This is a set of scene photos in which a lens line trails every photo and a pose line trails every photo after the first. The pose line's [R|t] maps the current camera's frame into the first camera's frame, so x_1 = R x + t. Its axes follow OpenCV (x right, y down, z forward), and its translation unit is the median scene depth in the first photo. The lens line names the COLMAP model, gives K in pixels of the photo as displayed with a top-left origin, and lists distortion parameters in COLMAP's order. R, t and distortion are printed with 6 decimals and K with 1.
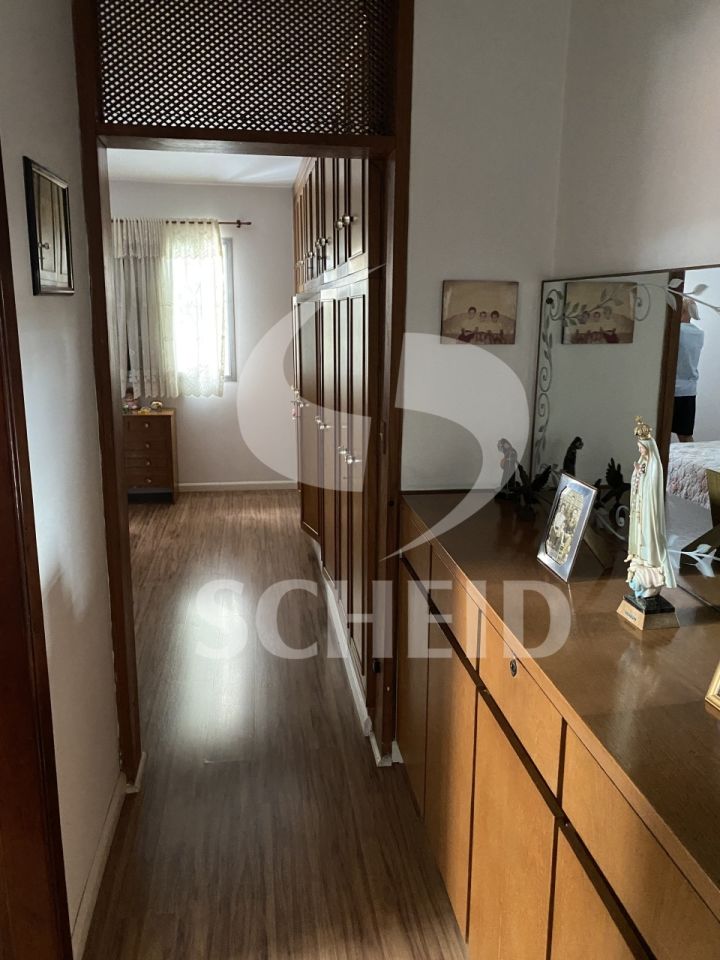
lens RADIAL K [[748.6, 0, 360.0], [0, 748.6, 477.7], [0, 0, 1]] dist [0.002323, 0.000766]
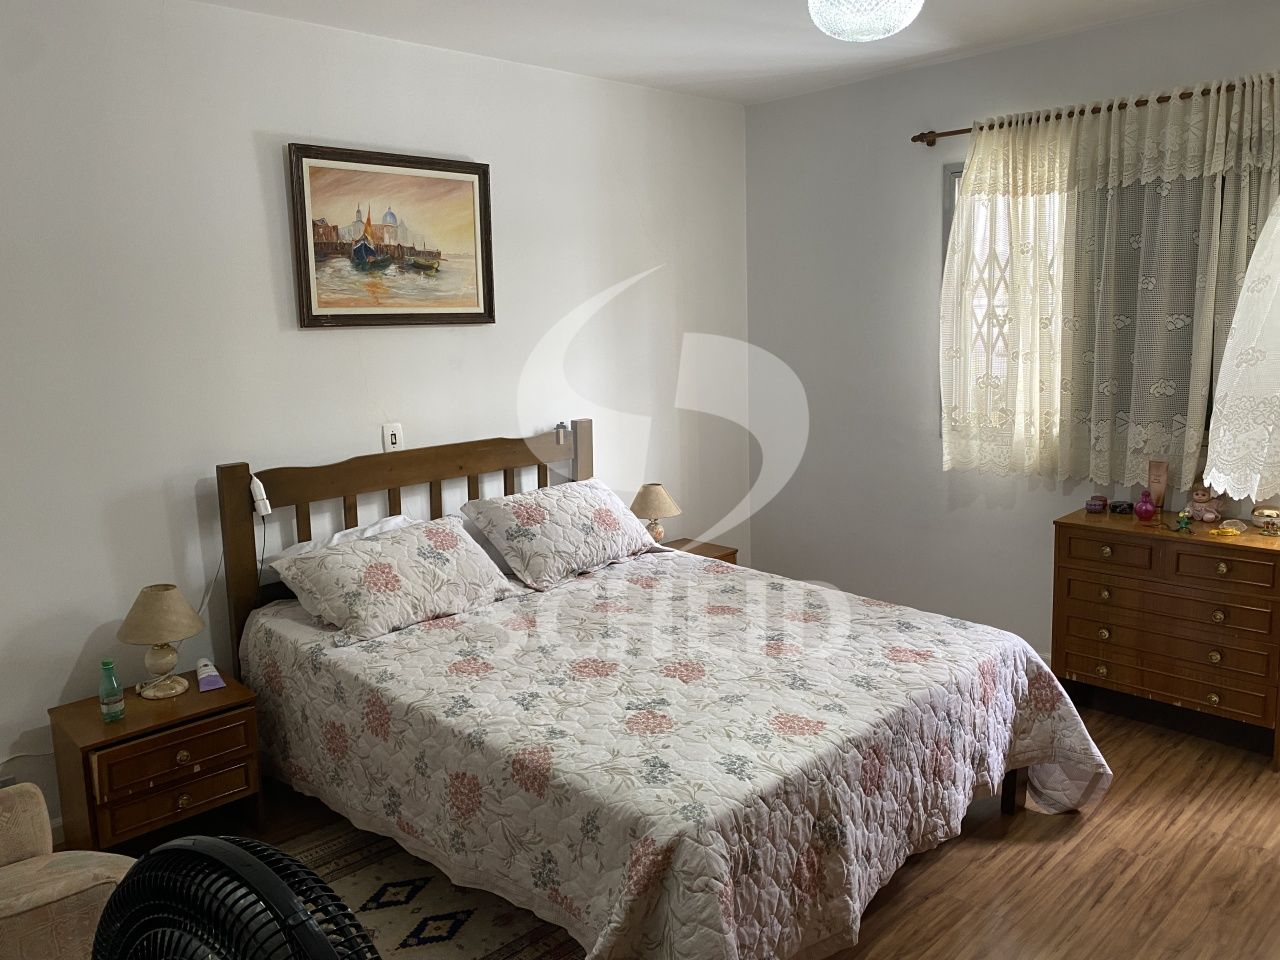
lens RADIAL K [[998.2, 0, 640.2], [0, 998.2, 476.3], [0, 0, 1]] dist [0.002323, 0.000766]
pose [[0.599718, 0.092261, -0.794875, -0.044737], [-0.138732, 0.990277, 0.010271, -0.080422], [0.788094, 0.104115, 0.606686, 0.405629]]
